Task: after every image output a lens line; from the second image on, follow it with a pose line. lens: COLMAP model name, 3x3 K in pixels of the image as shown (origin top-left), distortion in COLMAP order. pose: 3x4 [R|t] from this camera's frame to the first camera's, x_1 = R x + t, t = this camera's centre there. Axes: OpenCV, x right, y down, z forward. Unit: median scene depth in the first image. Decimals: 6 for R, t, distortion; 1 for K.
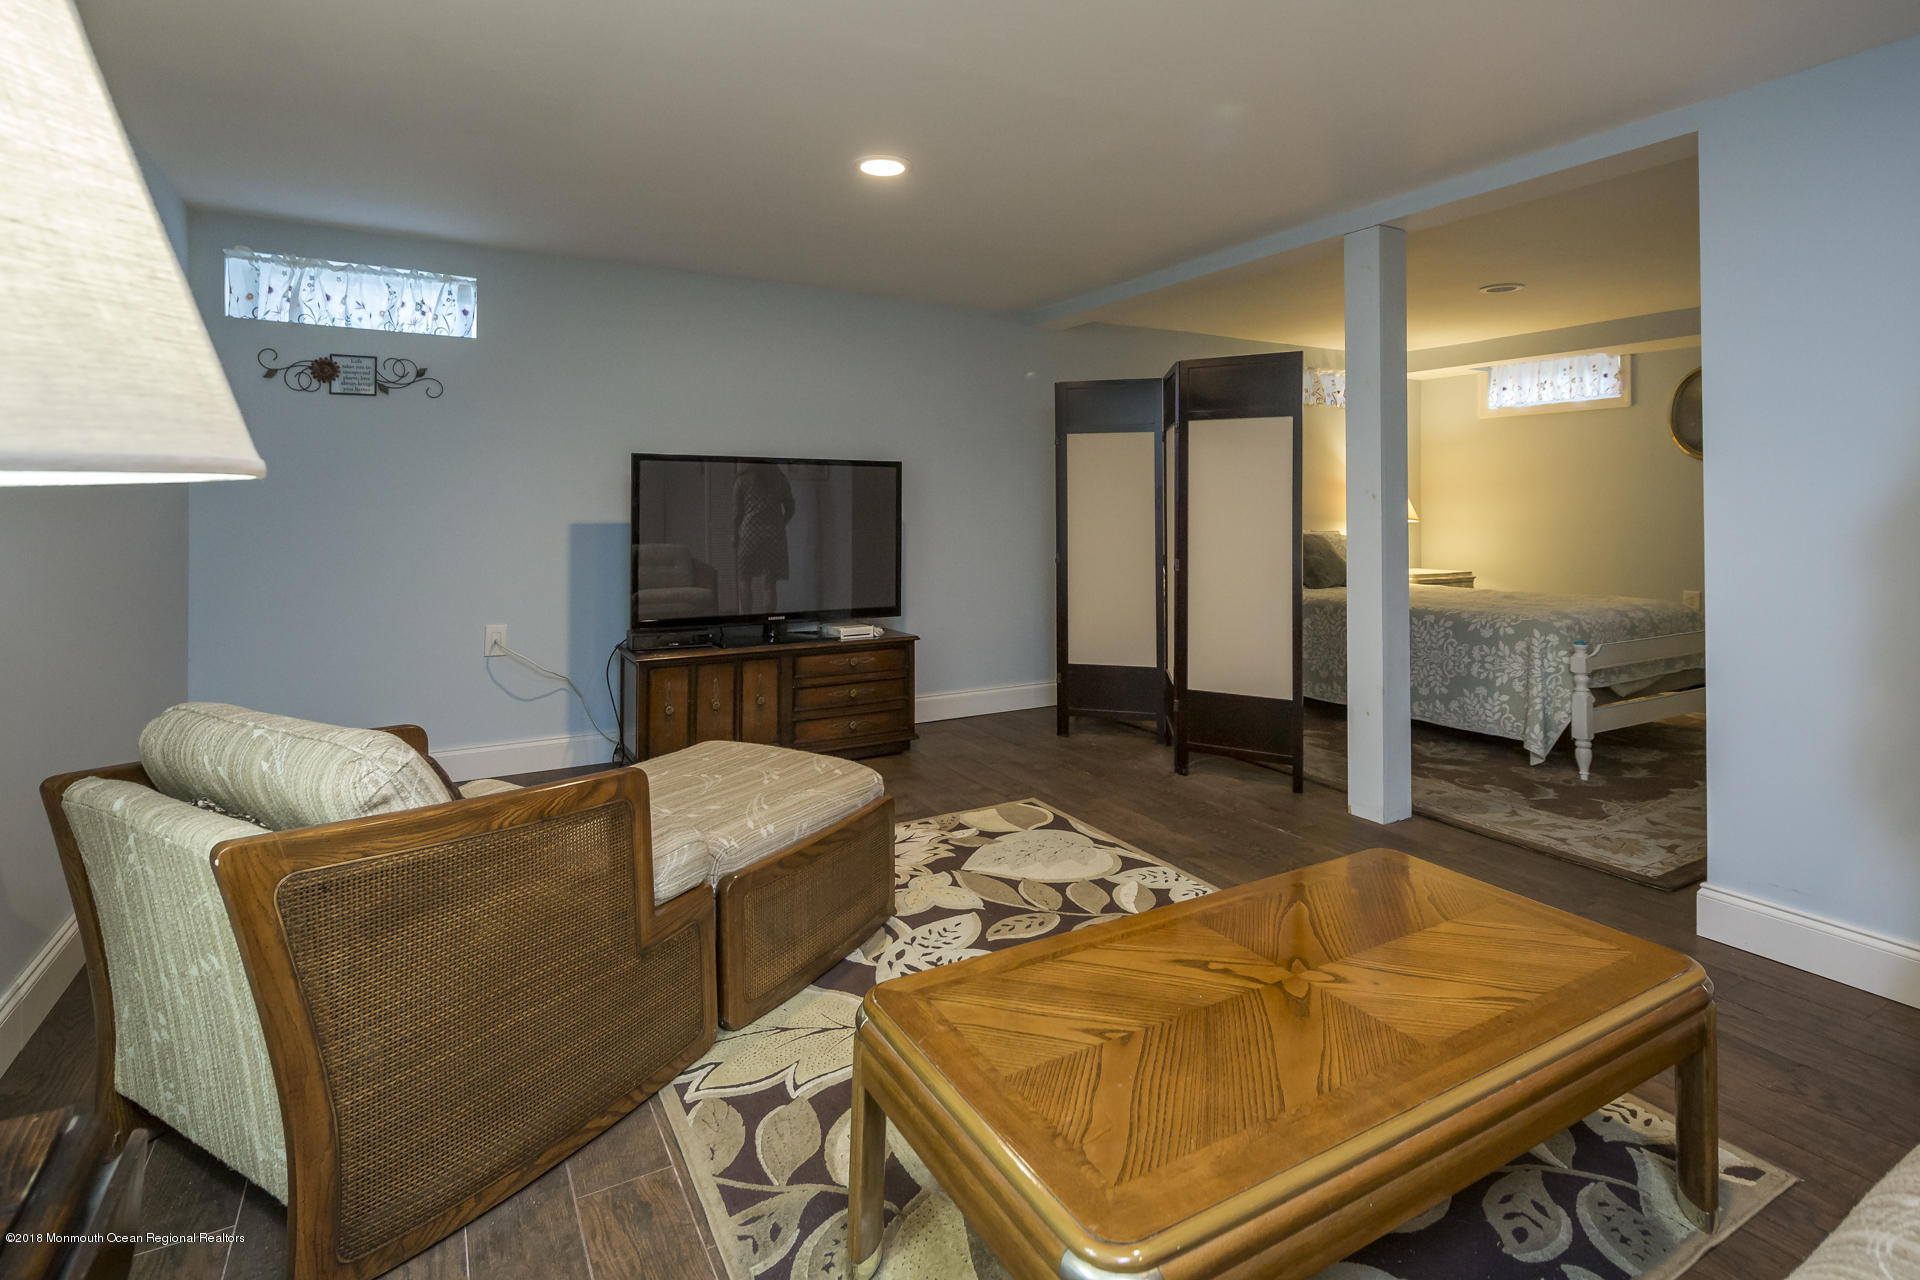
lens RADIAL K [[959.1, 0, 967.2], [0, 959.1, 617.4], [0, 0, 1]] dist [-0.002056, -0.001021]
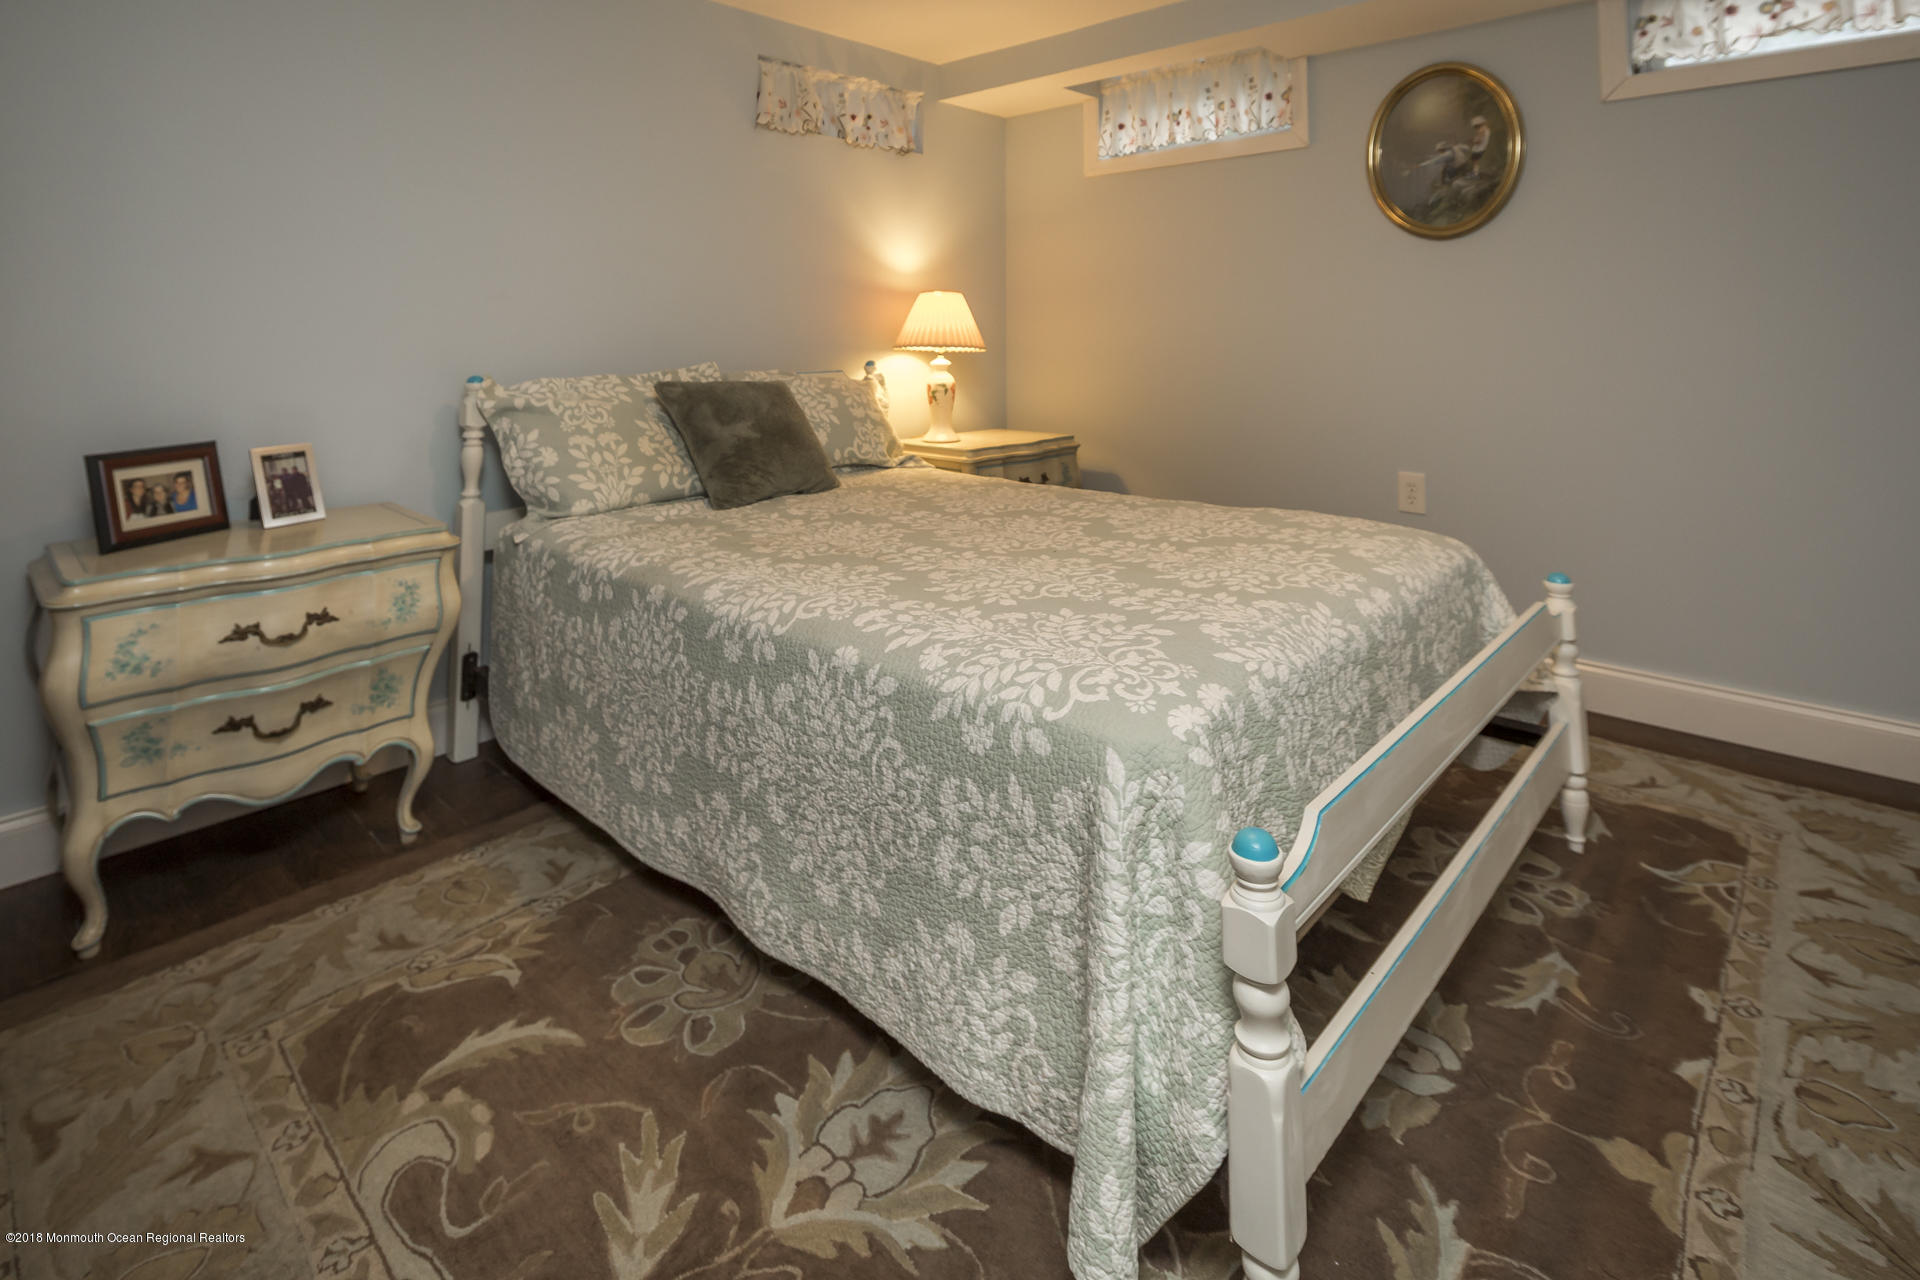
lens RADIAL K [[959.1, 0, 963.0], [0, 959.1, 627.3], [0, 0, 1]] dist [-0.002056, -0.001021]
pose [[0.951922, -0.101593, 0.289003, 0.462731], [0.050808, 0.982701, 0.178095, -0.072550], [-0.302096, -0.154849, 0.940617, 0.737124]]
